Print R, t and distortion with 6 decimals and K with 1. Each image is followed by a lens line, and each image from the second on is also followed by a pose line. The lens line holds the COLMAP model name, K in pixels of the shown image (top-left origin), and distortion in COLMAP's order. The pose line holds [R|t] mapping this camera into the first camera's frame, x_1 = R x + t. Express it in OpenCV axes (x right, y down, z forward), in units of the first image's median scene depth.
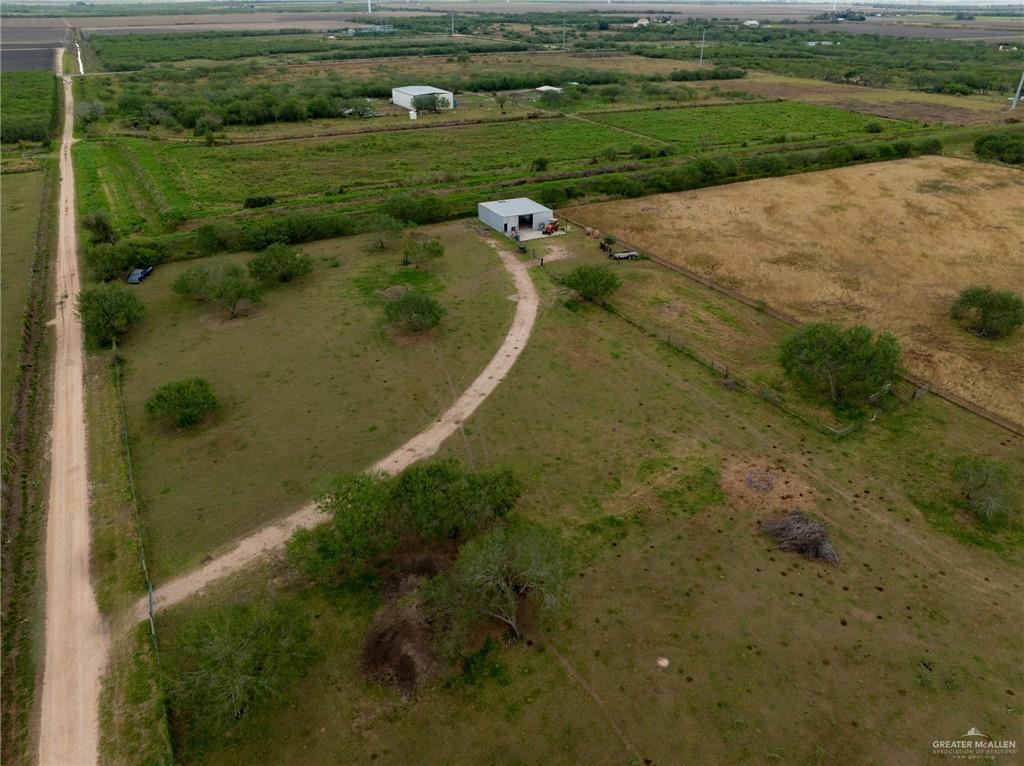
lens RADIAL K [[721.4, 0, 511.8], [0, 721.4, 386.0], [0, 0, 1]] dist [-0.055407, 0.029233]
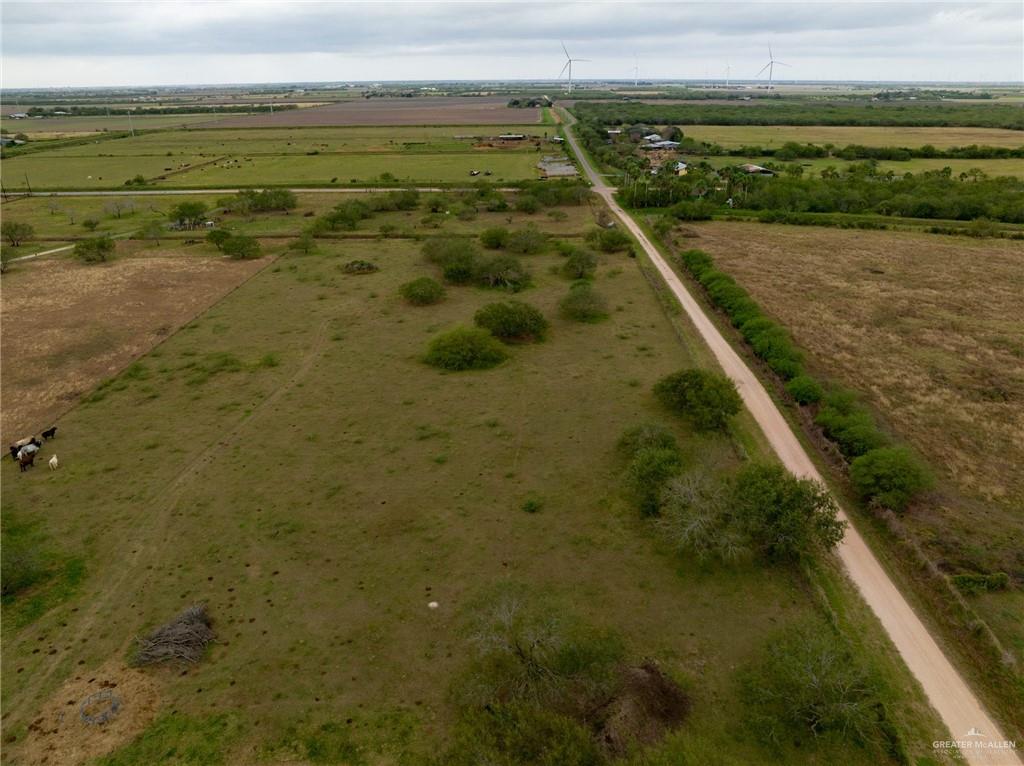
lens RADIAL K [[721.4, 0, 511.8], [0, 721.4, 386.0], [0, 0, 1]] dist [-0.055407, 0.029233]
pose [[-0.864082, -0.196993, 0.463201, -0.149989], [0.248347, 0.633580, 0.732734, -0.269078], [-0.437819, 0.748178, -0.498543, 0.519503]]
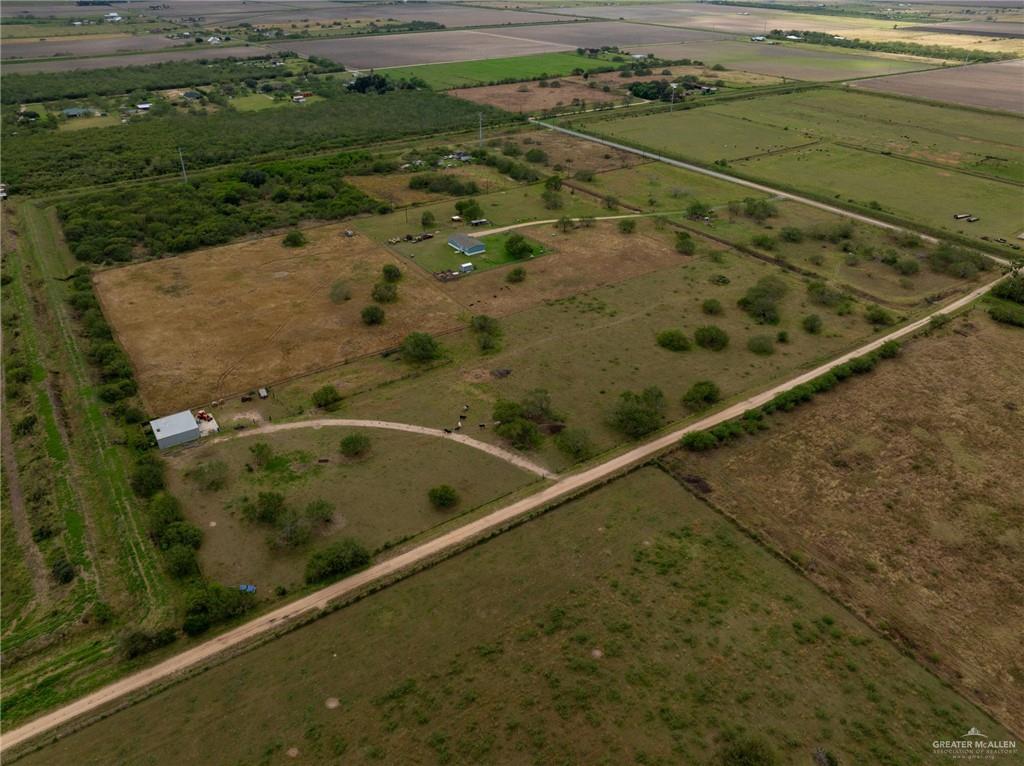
lens RADIAL K [[721.4, 0, 511.8], [0, 721.4, 386.0], [0, 0, 1]] dist [-0.055407, 0.029233]
pose [[-0.102259, -0.519003, 0.848634, -1.408303], [0.483619, 0.719562, 0.498341, -0.790674], [-0.869285, 0.461375, 0.177418, 0.165383]]
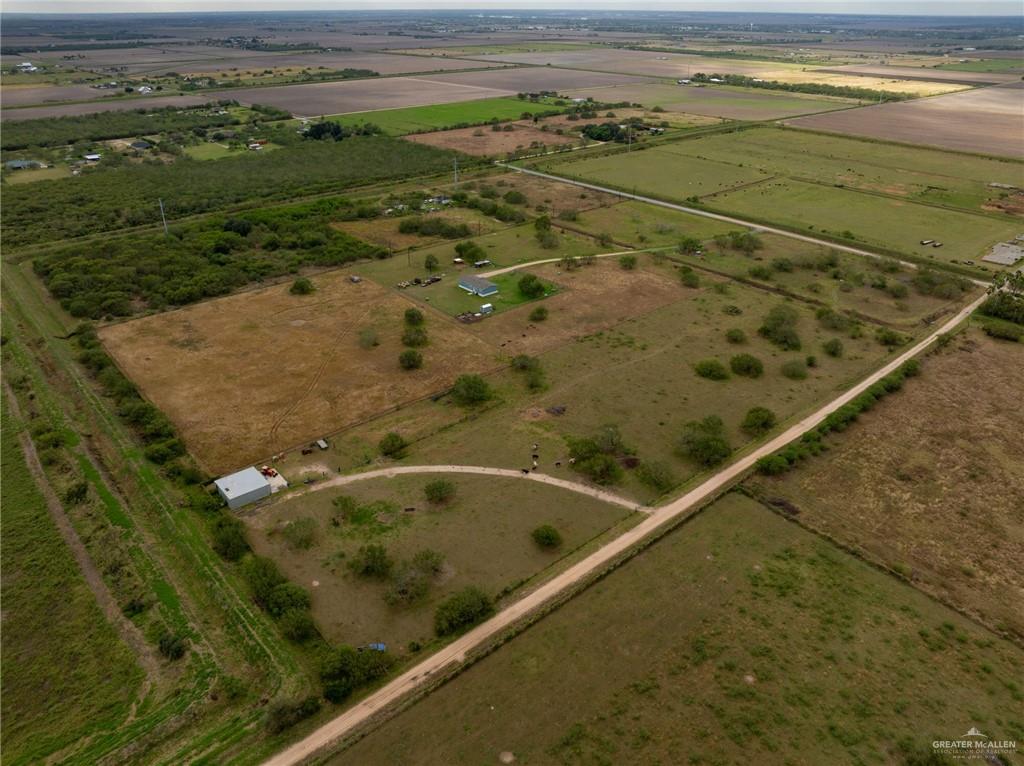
lens RADIAL K [[722.3, 0, 512.0], [0, 722.3, 383.0], [0, 0, 1]] dist [-0.043641, 0.008006]
pose [[-0.214904, -0.460464, 0.861272, -1.365274], [0.472317, 0.722888, 0.504332, -0.955214], [-0.854829, 0.515176, 0.062134, 0.453231]]
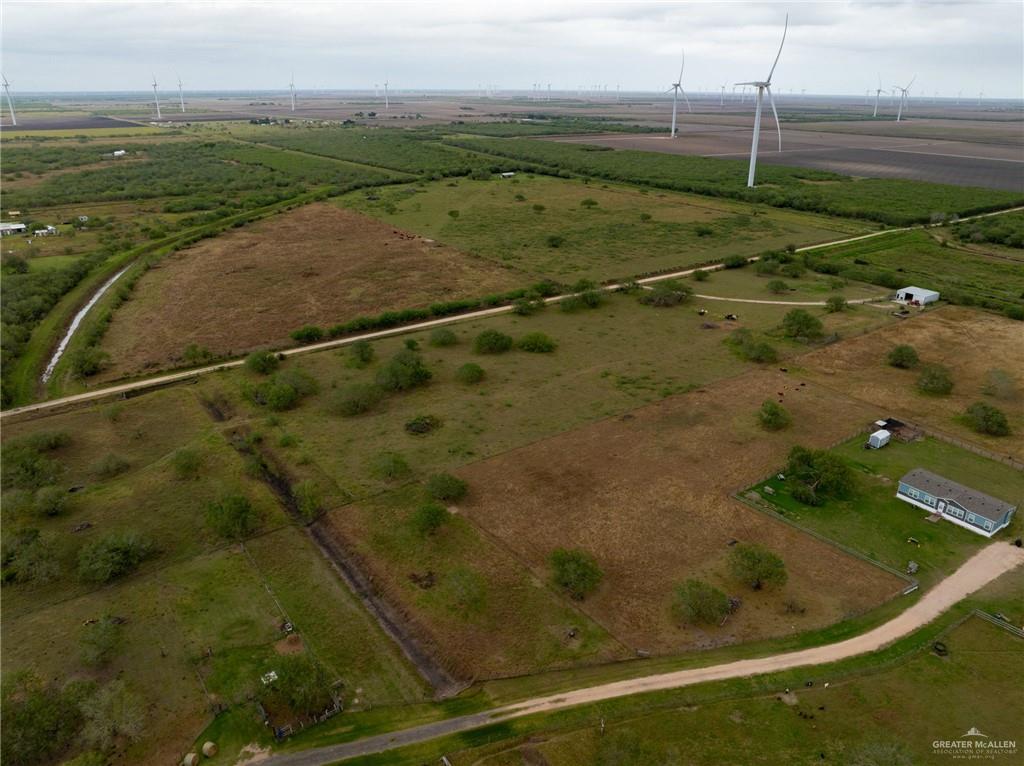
lens RADIAL K [[722.3, 0, 512.0], [0, 722.3, 383.0], [0, 0, 1]] dist [-0.043641, 0.008006]
pose [[0.120075, 0.377944, -0.918009, 2.018595], [-0.488282, 0.827606, 0.276858, -0.047112], [0.864386, 0.415003, 0.283918, -0.460043]]
